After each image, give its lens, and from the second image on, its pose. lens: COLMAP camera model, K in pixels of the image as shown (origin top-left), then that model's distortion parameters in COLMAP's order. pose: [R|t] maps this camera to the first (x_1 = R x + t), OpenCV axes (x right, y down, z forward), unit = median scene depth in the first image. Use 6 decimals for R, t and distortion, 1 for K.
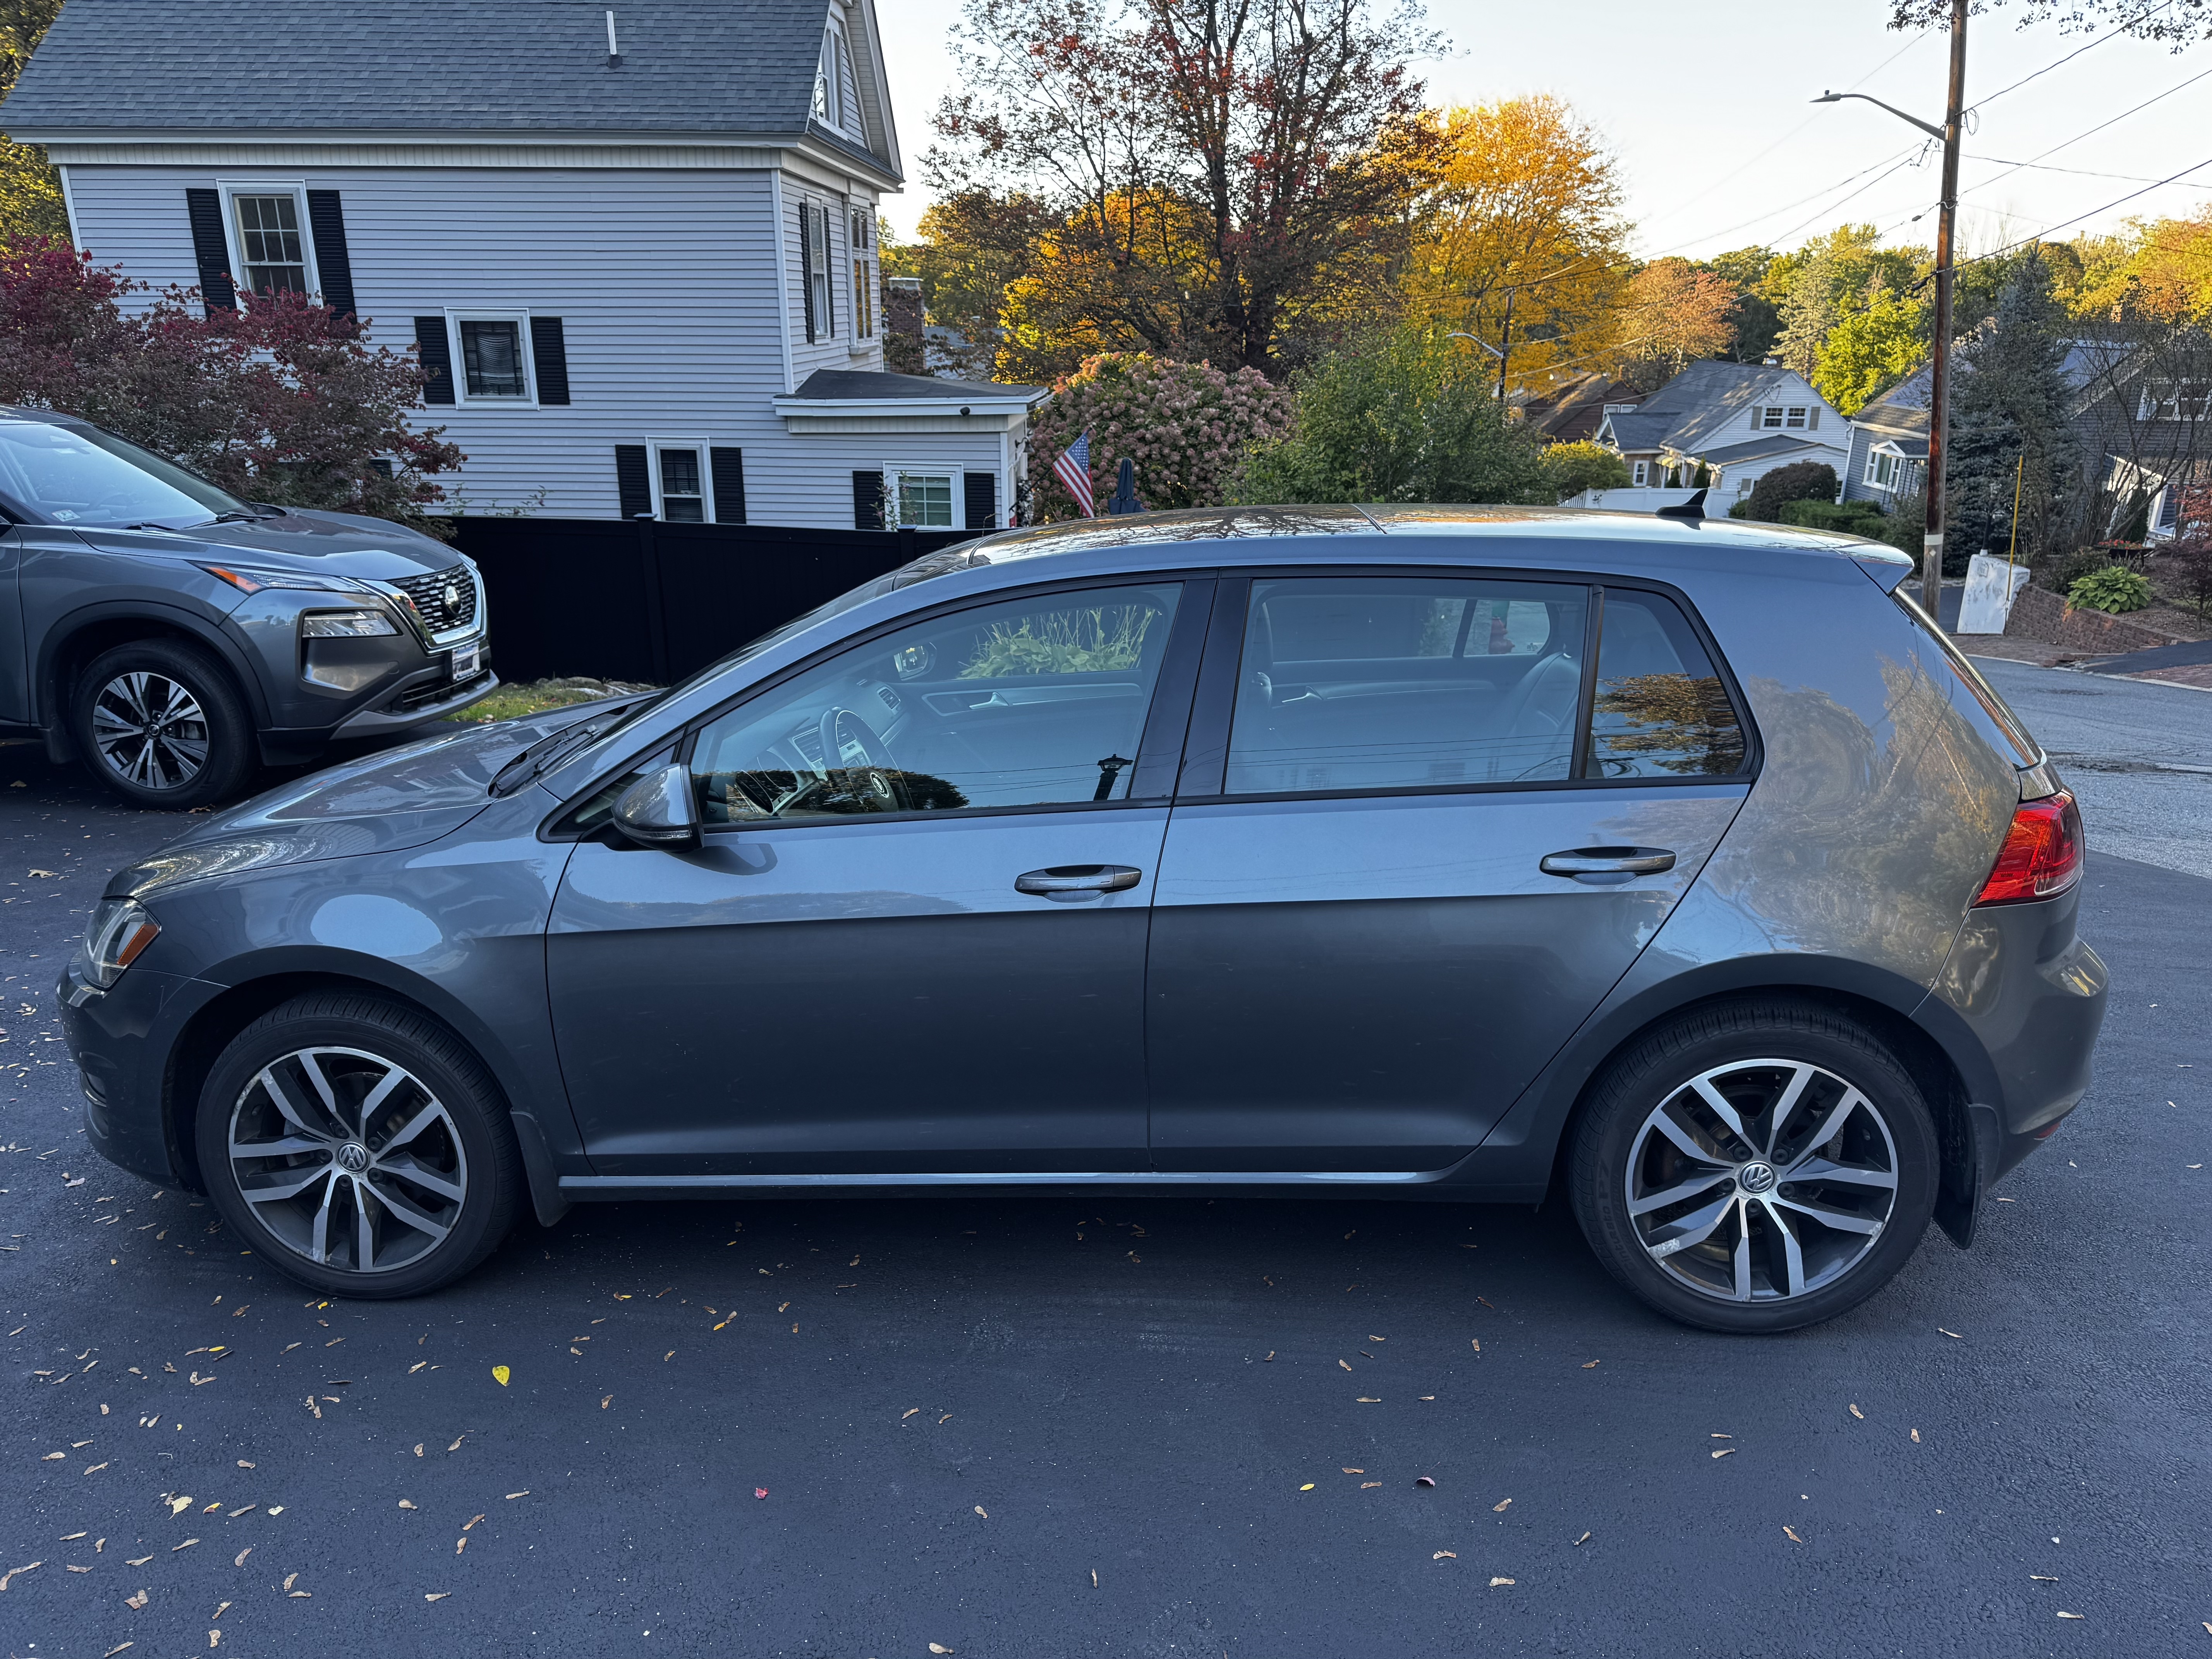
lens RADIAL K [[1596.6, 0, 1106.0], [0, 1596.6, 829.5], [0, 0, 1]] dist [0.068155, -0.095169]
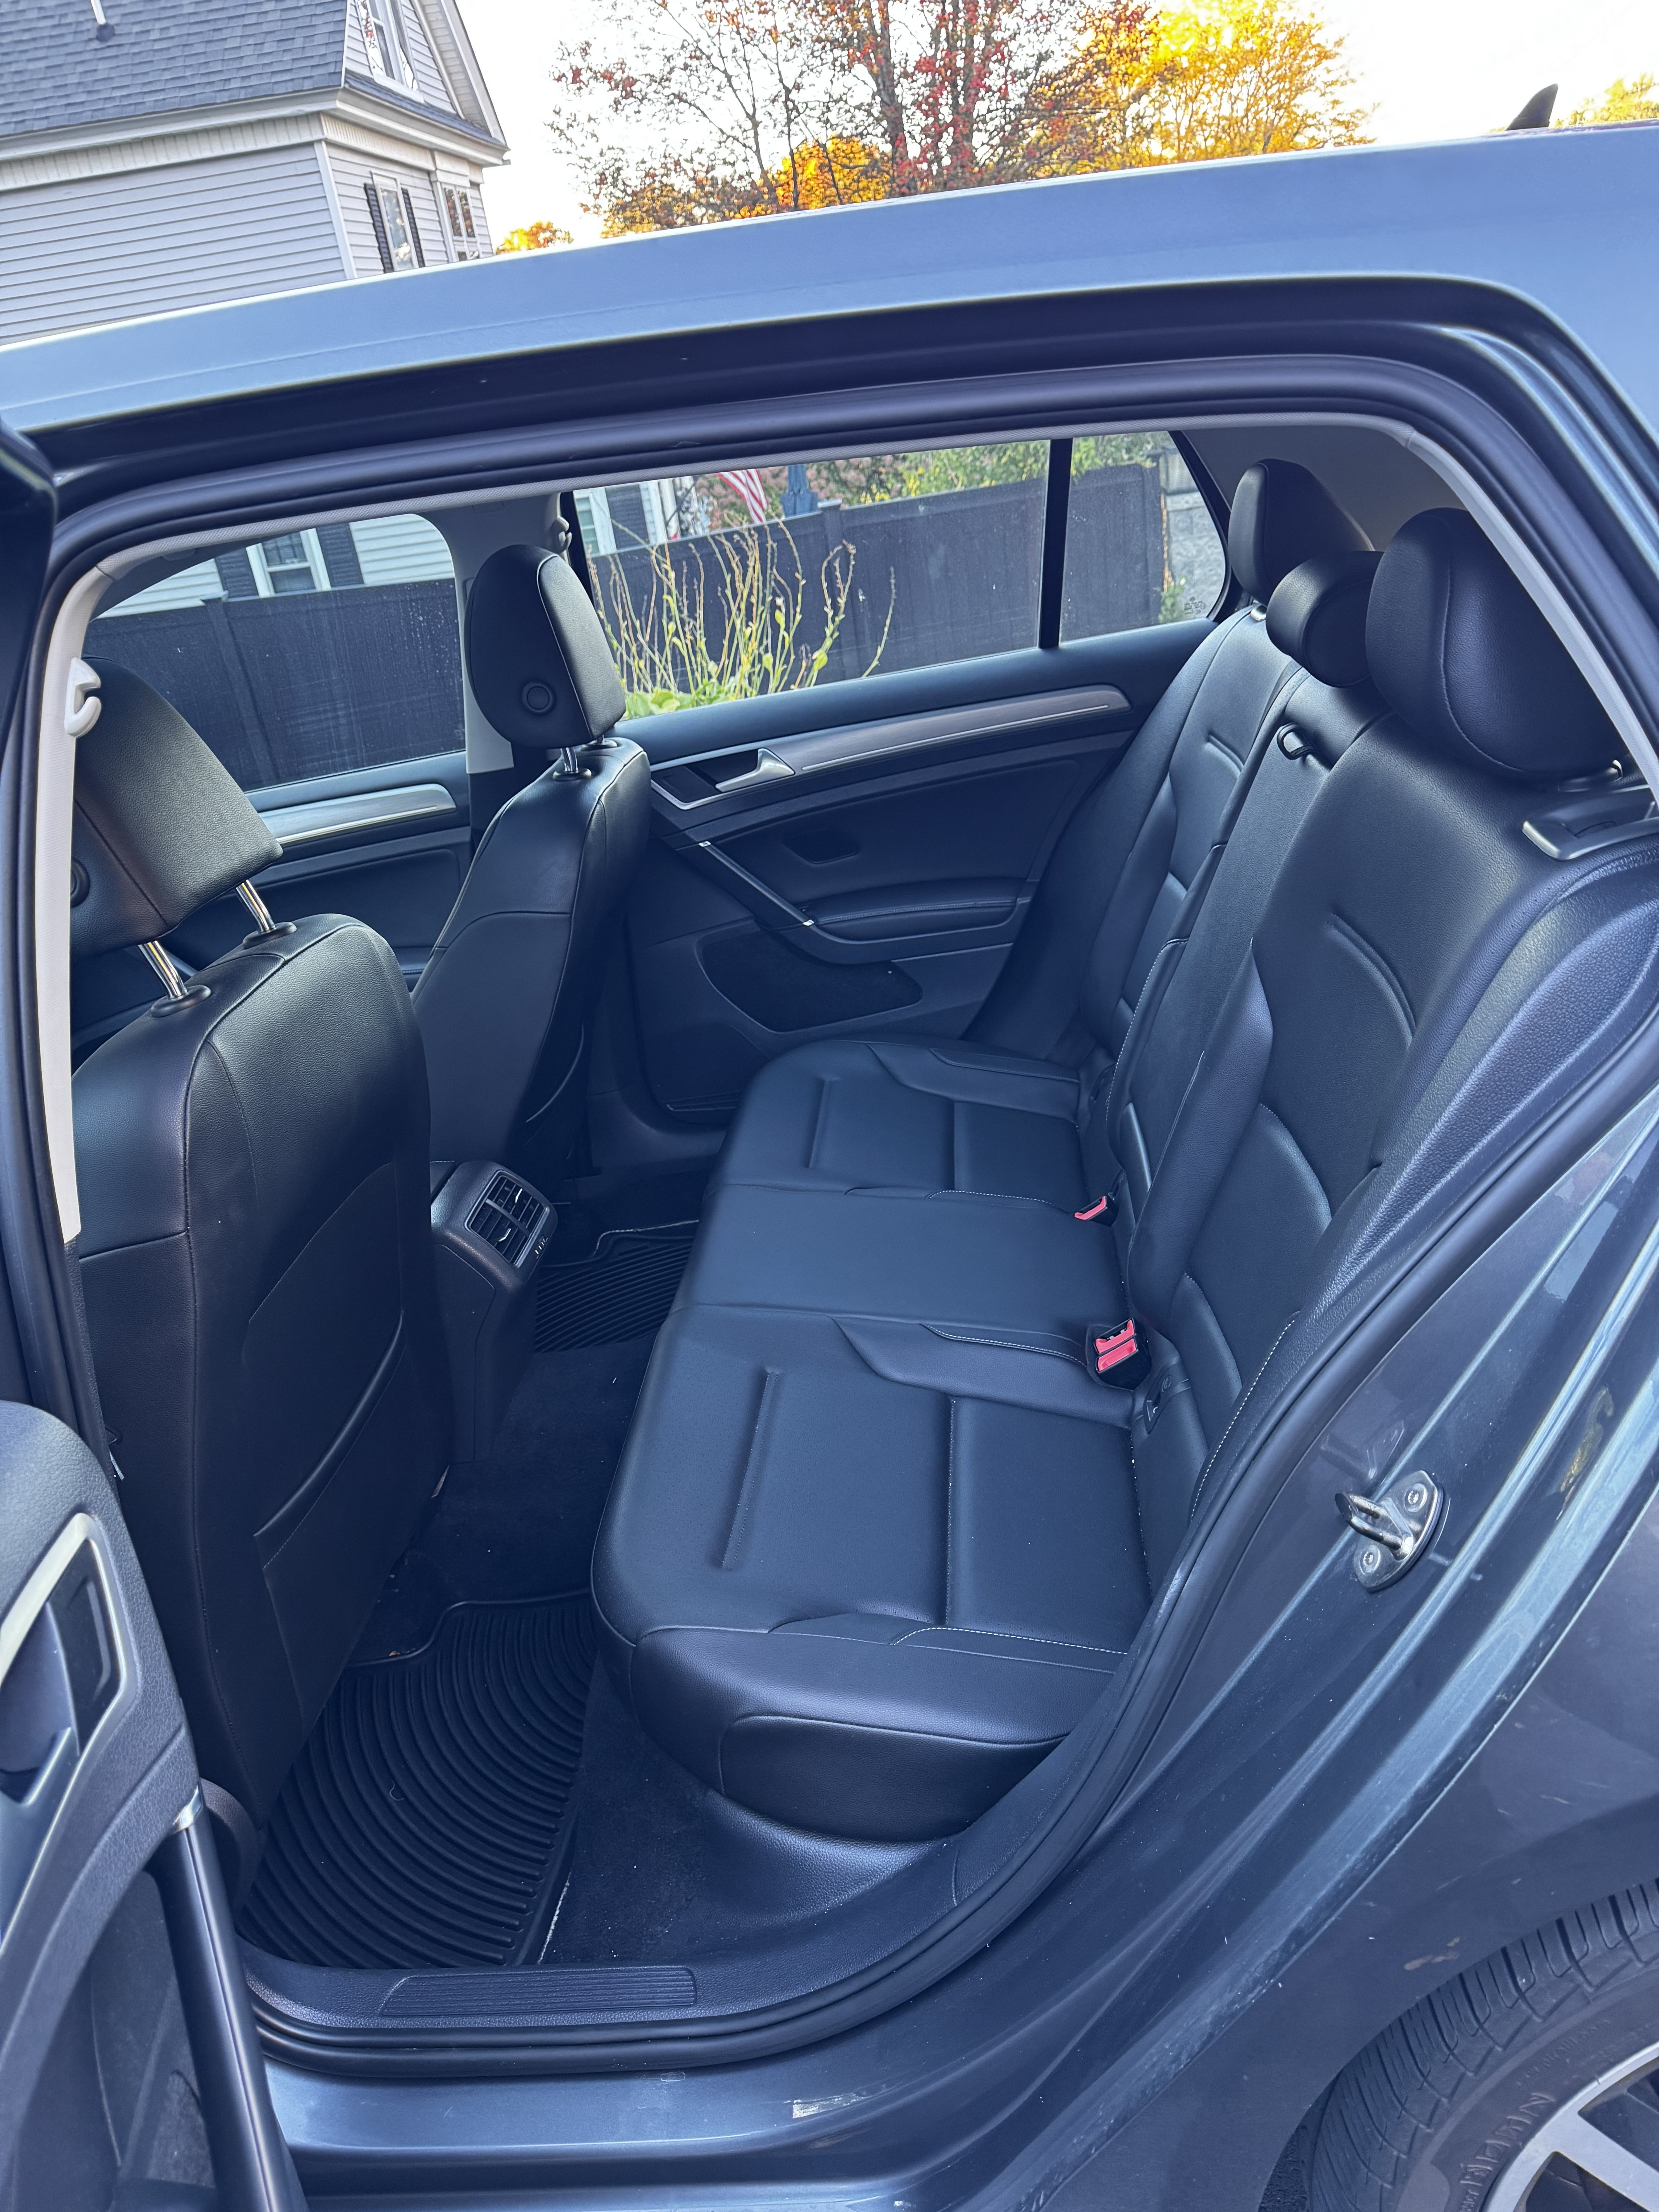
lens RADIAL K [[1530.4, 0, 829.5], [0, 1530.4, 1106.0], [0, 0, 1]] dist [0.006684, -0.002748]
pose [[0.990414, -0.118601, -0.070810, 0.048627], [0.128639, 0.978697, 0.160016, -0.016274], [0.050324, -0.167591, 0.984571, 0.145068]]
